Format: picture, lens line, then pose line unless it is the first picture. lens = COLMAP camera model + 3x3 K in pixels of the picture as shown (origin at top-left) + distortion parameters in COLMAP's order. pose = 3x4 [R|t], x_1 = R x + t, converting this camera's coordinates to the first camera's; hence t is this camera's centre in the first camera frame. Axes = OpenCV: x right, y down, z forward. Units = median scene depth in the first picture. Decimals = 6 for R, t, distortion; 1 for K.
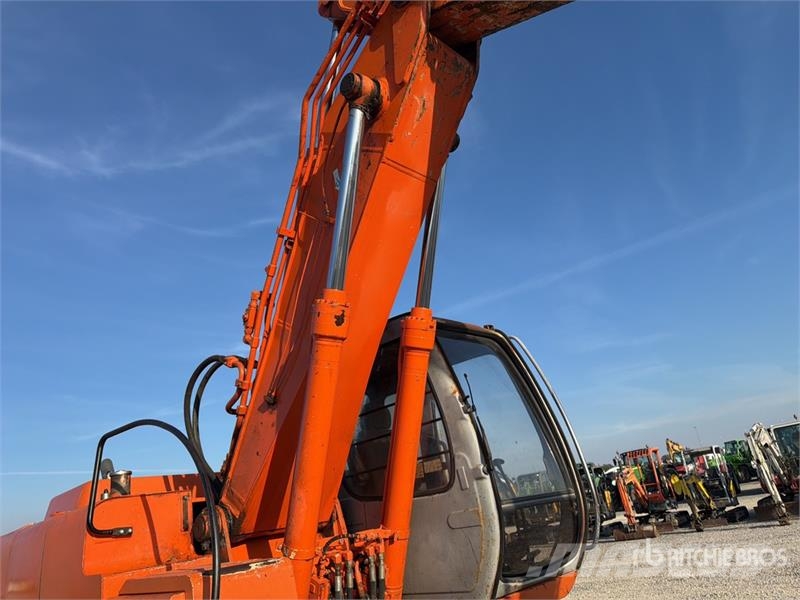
lens RADIAL K [[563.4, 0, 398.5], [0, 563.4, 307.6], [0, 0, 1]] dist [0.042100, -0.051983]
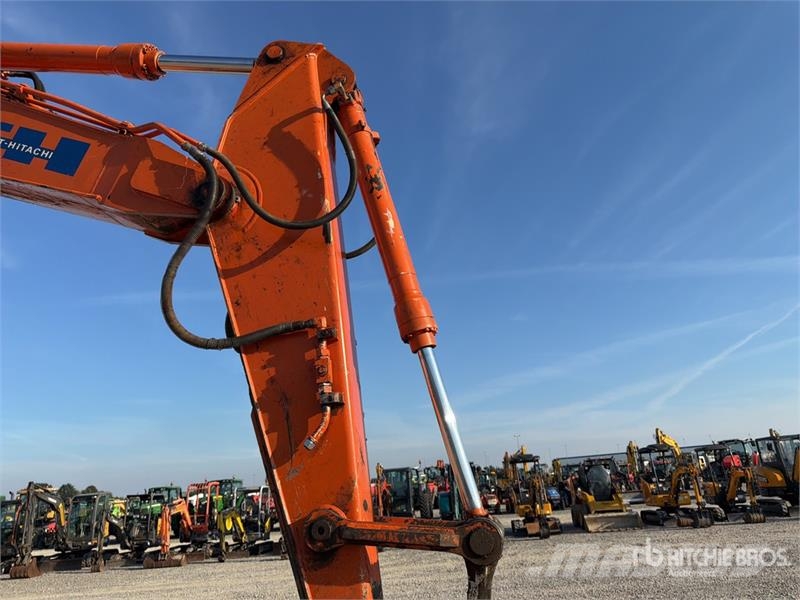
lens RADIAL K [[567.2, 0, 401.2], [0, 567.2, 298.0], [0, 0, 1]] dist [0.037875, -0.048805]
pose [[0.810801, 0.273378, 0.517558, 0.431362], [-0.248967, 0.961327, -0.117752, -0.285920], [-0.529733, -0.033381, 0.847507, -0.572116]]
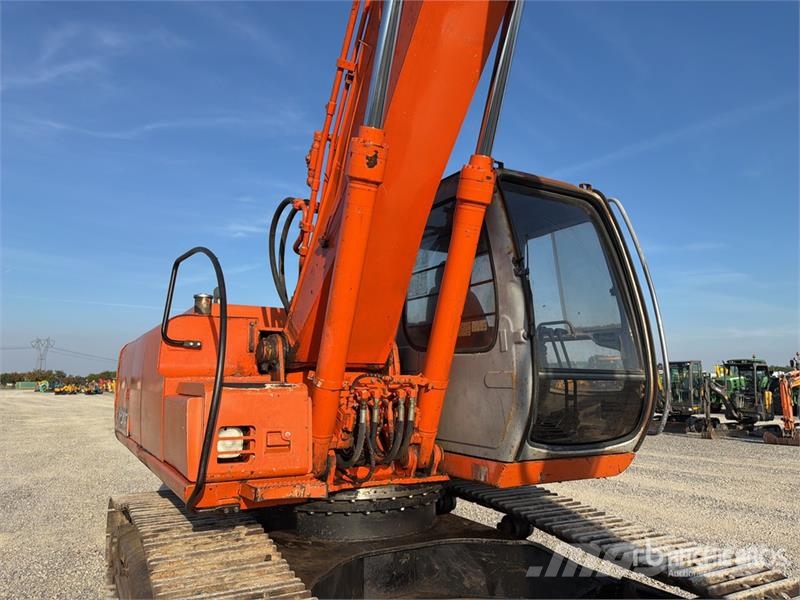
lens RADIAL K [[555.8, 0, 392.6], [0, 555.8, 308.9], [0, 0, 1]] dist [0.127946, -0.158321]
pose [[0.954918, 0.117684, -0.272546, 0.160573], [-0.049568, 0.968388, 0.244473, 0.022307], [0.292701, -0.219943, 0.930565, 0.061157]]
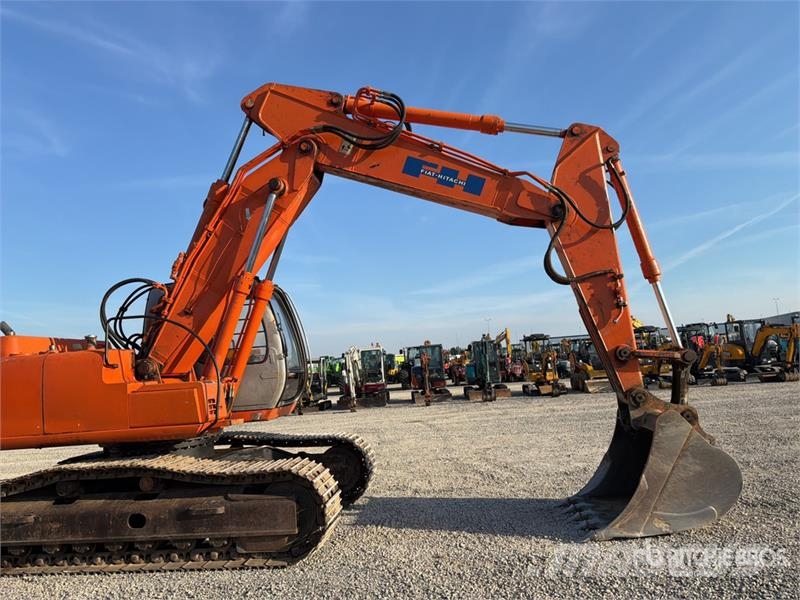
lens RADIAL K [[557.4, 0, 399.4], [0, 557.4, 302.7], [0, 0, 1]] dist [0.119872, -0.187157]
pose [[0.782006, 0.165356, 0.600936, -0.757783], [-0.258576, 0.963348, 0.071409, -0.179371], [-0.567102, -0.211230, 0.796101, -0.899652]]
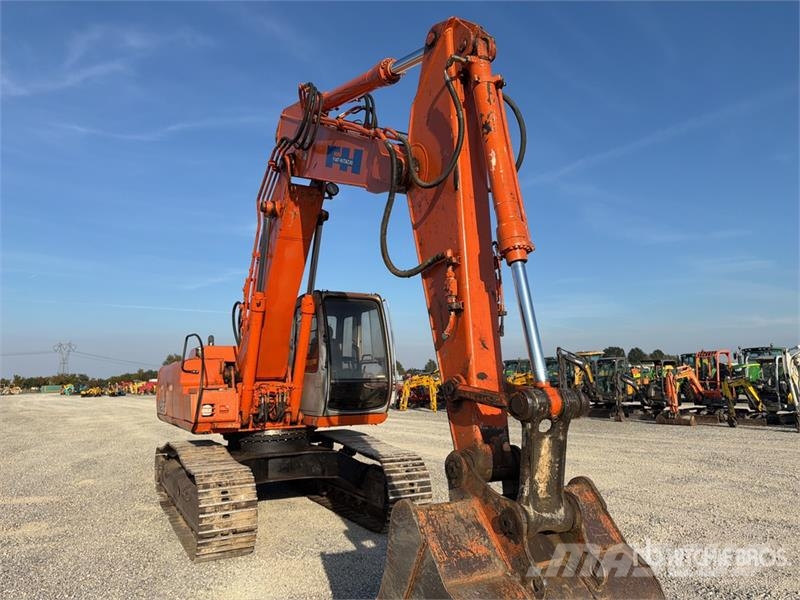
lens RADIAL K [[557.4, 0, 399.4], [0, 557.4, 302.7], [0, 0, 1]] dist [0.119872, -0.187157]
pose [[0.952339, 0.094826, -0.289927, 0.940488], [-0.023451, 0.970402, 0.240355, -0.466308], [0.304138, -0.222100, 0.926376, -0.881318]]
